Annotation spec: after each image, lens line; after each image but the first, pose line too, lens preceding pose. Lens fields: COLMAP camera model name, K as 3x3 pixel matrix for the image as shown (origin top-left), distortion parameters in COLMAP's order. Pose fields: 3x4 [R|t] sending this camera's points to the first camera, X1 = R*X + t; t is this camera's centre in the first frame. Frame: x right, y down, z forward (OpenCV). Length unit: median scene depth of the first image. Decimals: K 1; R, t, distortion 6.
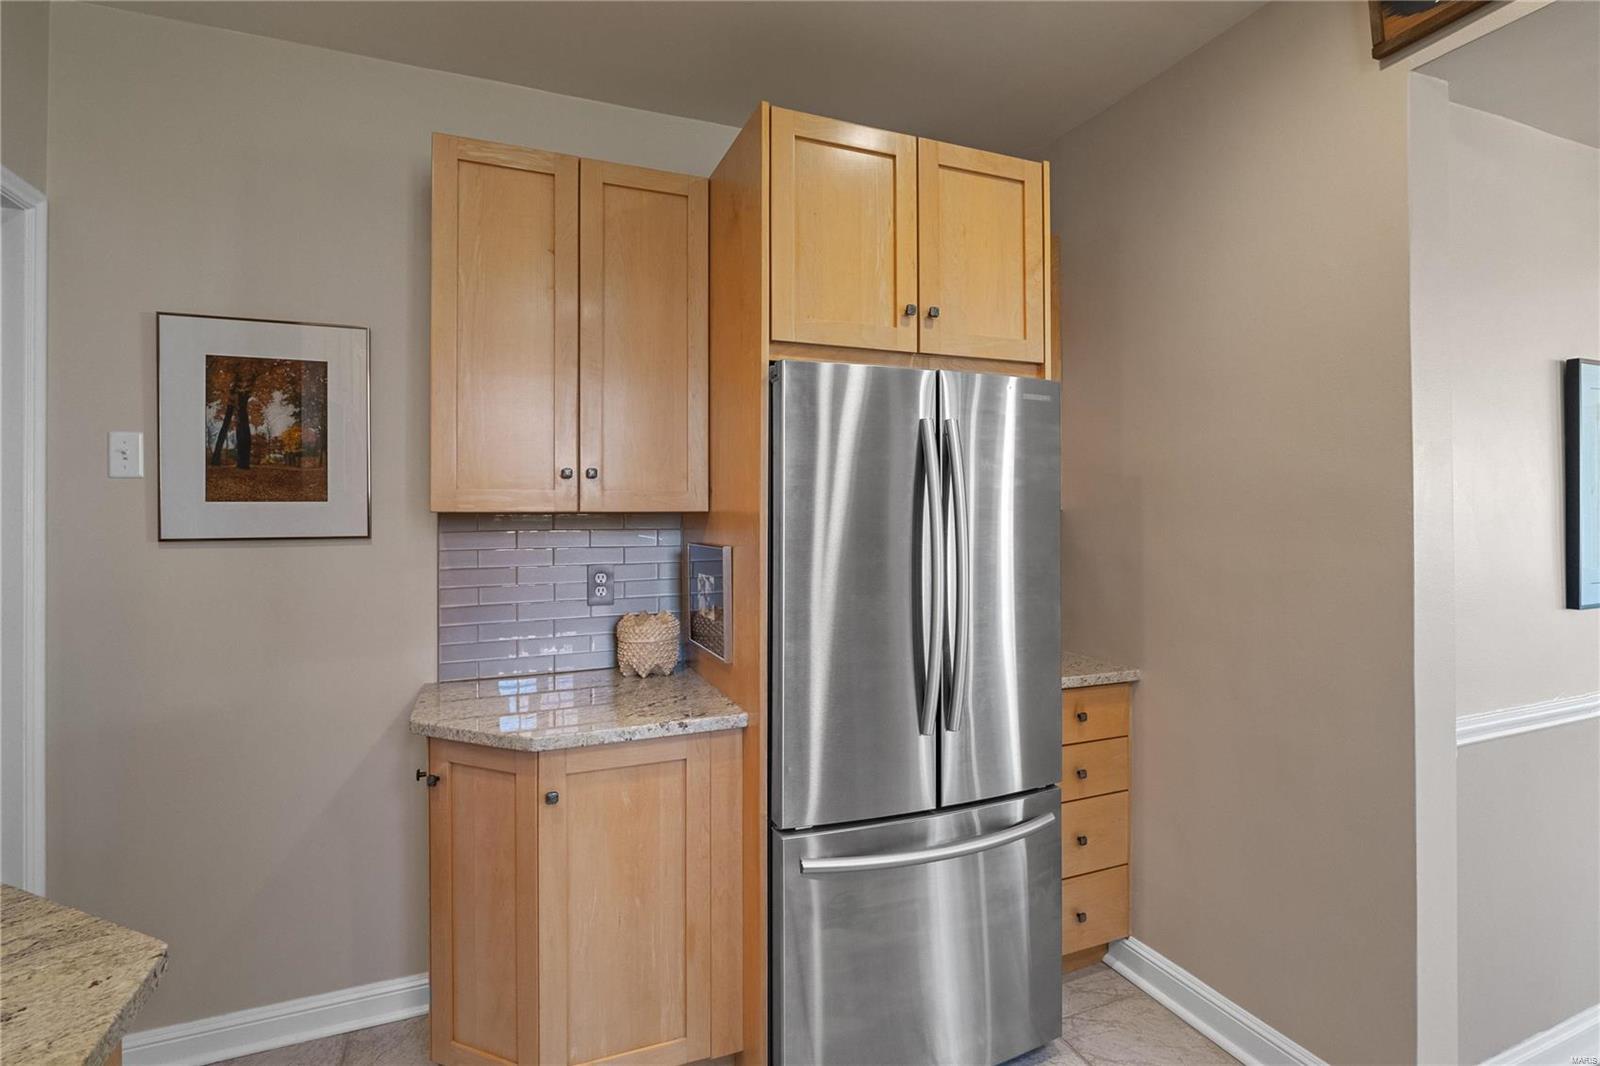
lens RADIAL K [[755.9, 0, 798.0], [0, 755.9, 519.6], [0, 0, 1]] dist [-0.004731, -0.000781]
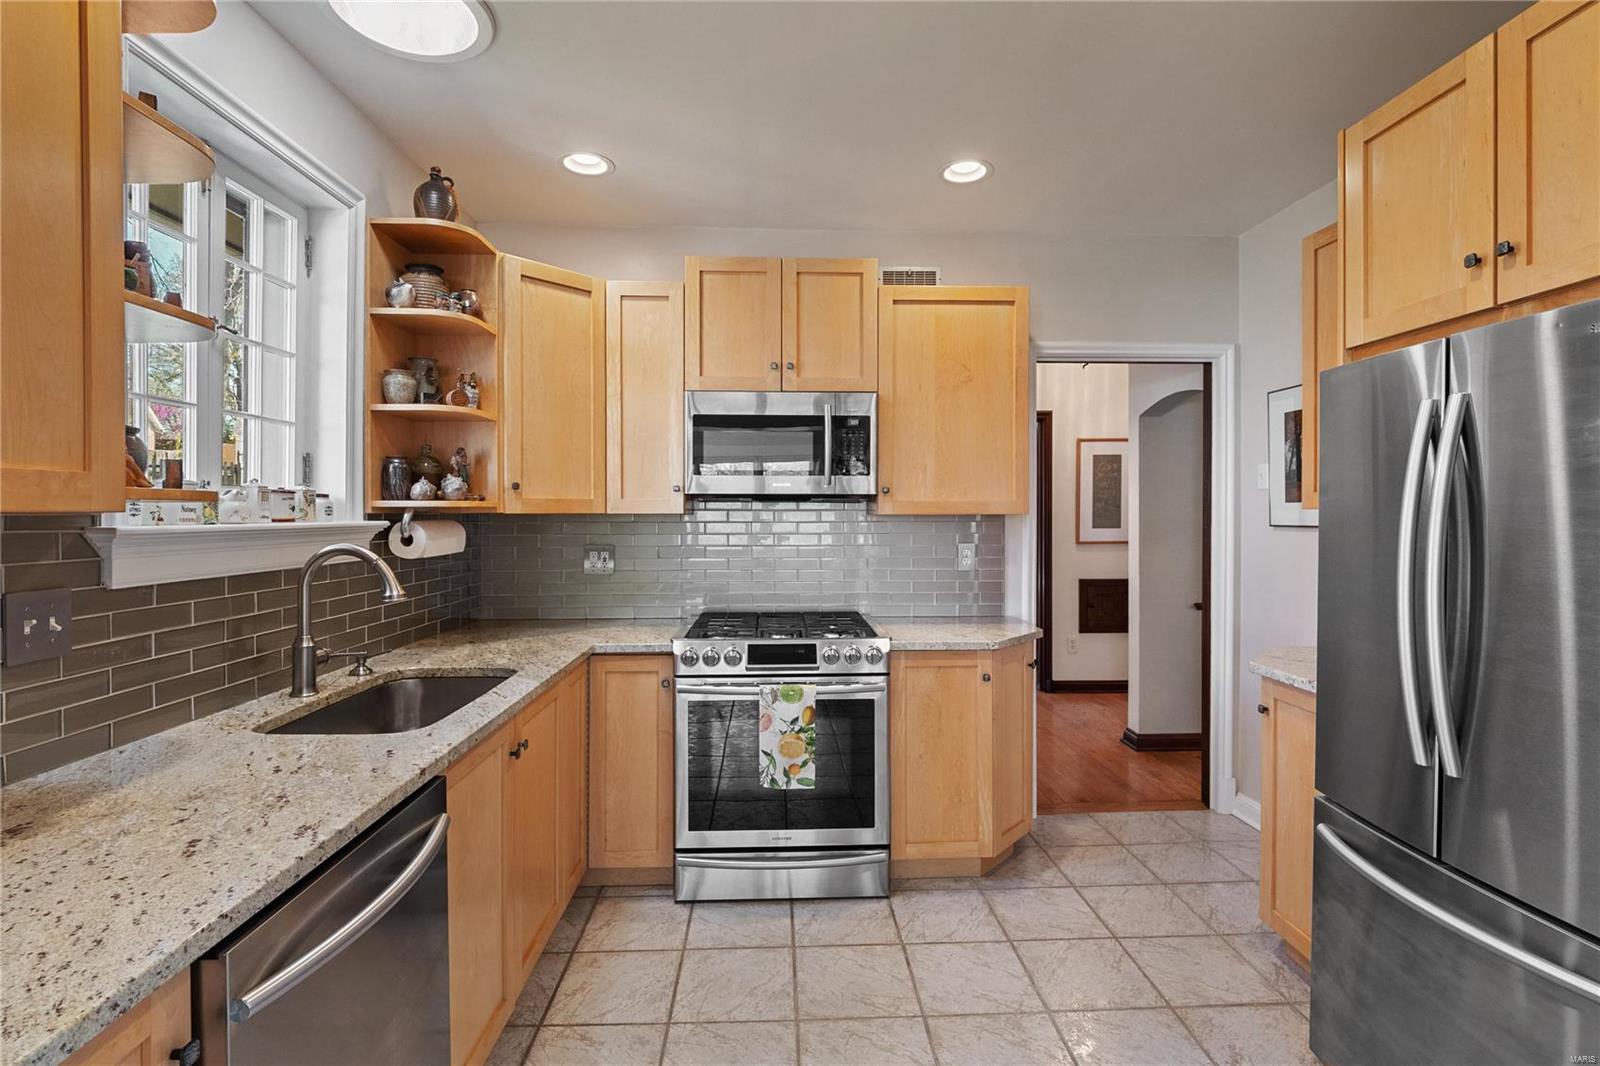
lens RADIAL K [[755.9, 0, 799.9], [0, 755.9, 522.1], [0, 0, 1]] dist [-0.004731, -0.000781]
pose [[-0.335264, 0.013198, -0.942032, 1.108242], [0.002613, 0.999911, 0.013079, -0.005413], [0.942121, 0.001923, -0.335268, 0.556885]]
